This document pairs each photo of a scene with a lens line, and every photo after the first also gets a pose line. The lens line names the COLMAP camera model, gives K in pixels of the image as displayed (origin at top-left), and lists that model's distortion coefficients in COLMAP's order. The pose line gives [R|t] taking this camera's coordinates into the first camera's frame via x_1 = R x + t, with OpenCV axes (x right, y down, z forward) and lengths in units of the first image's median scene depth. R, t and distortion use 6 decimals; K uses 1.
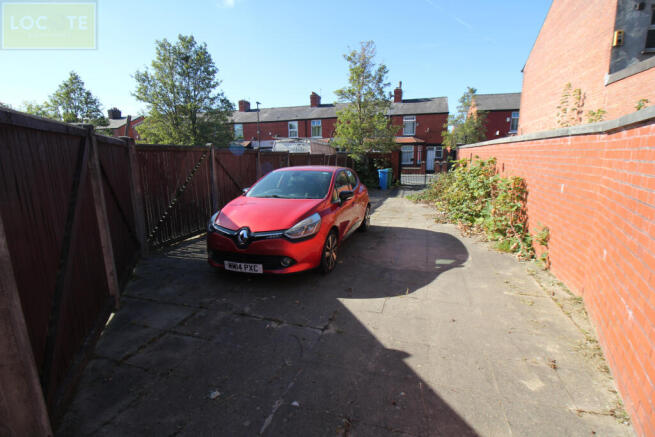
lens RADIAL K [[305.5, 0, 330.1], [0, 305.5, 213.8], [0, 0, 1]] dist [-0.000012, -0.000938]
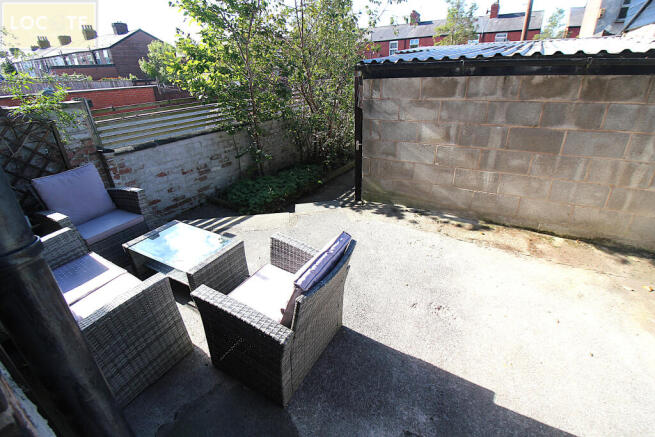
lens RADIAL K [[305.5, 0, 330.1], [0, 305.5, 213.8], [0, 0, 1]] dist [-0.000012, -0.000938]
pose [[0.967218, 0.091388, -0.236932, -0.020384], [-0.025667, 0.963405, 0.266819, 0.032822], [0.252645, -0.251991, 0.934169, -0.346747]]
